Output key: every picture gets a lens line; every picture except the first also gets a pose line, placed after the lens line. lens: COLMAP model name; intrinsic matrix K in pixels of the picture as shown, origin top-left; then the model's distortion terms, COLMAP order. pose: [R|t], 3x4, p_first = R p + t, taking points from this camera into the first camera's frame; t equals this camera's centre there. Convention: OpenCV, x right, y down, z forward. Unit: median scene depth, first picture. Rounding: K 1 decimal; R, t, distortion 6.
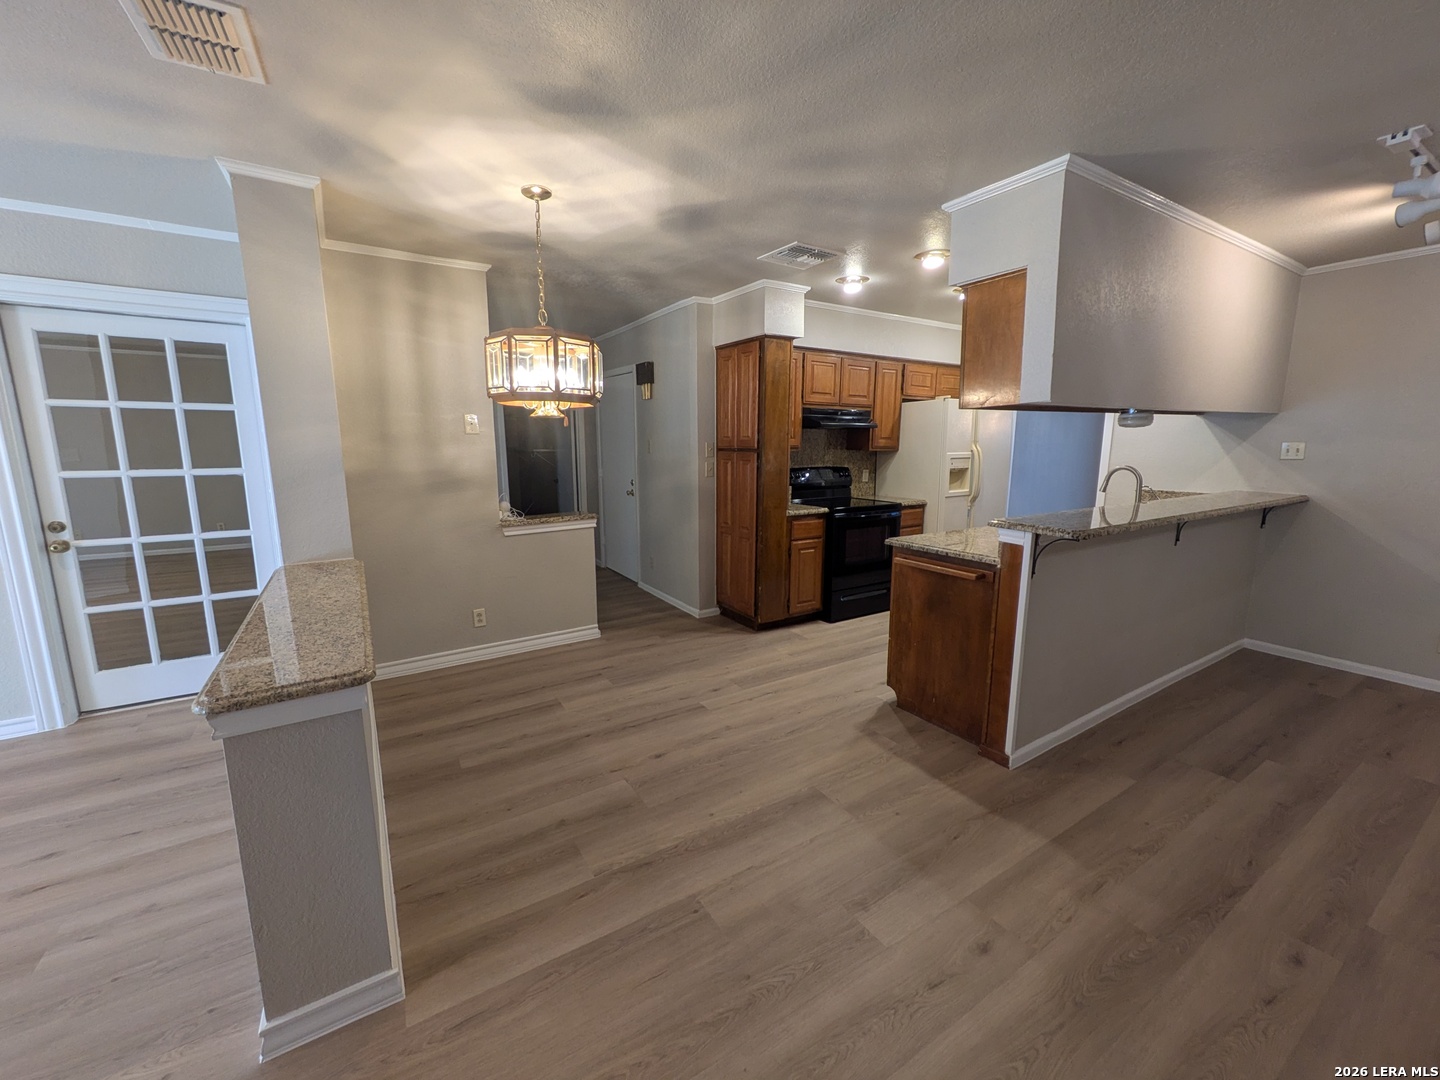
lens RADIAL K [[571.0, 0, 714.4], [0, 571.0, 540.1], [0, 0, 1]] dist [-0.000654, -0.000828]
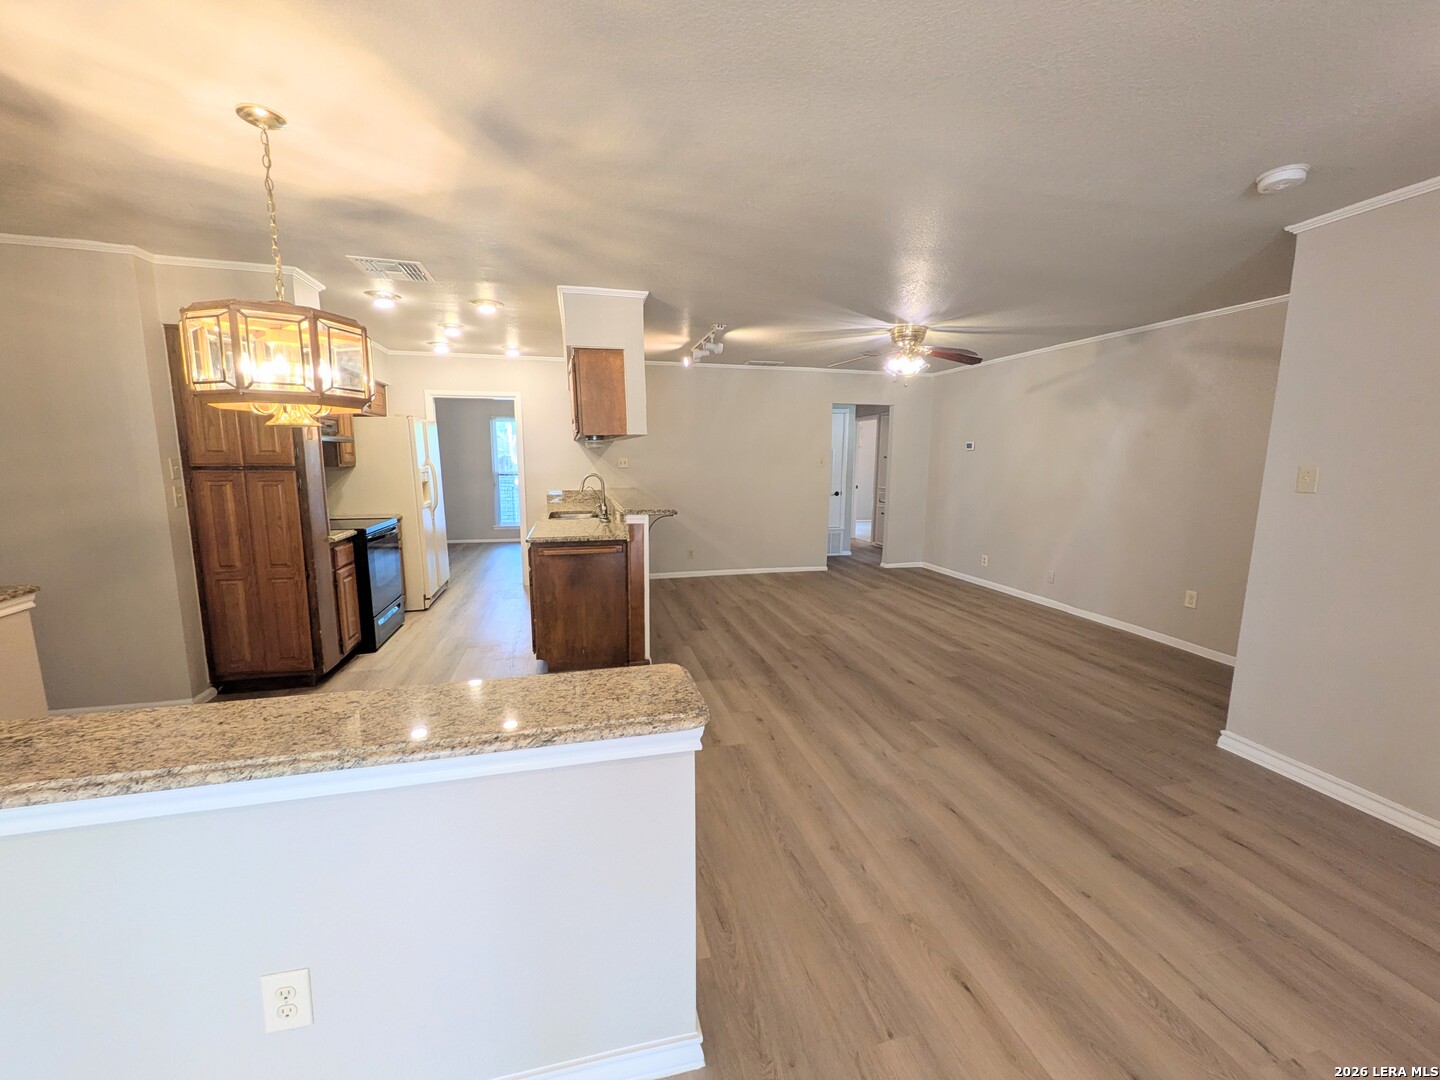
lens RADIAL K [[571.9, 0, 715.3], [0, 571.9, 540.4], [0, 0, 1]] dist [-0.000063, -0.000550]
pose [[0.311510, -0.137086, 0.940303, -0.678950], [0.157612, 0.983287, 0.091137, -0.043829], [-0.937081, 0.119813, 0.327910, 0.220535]]
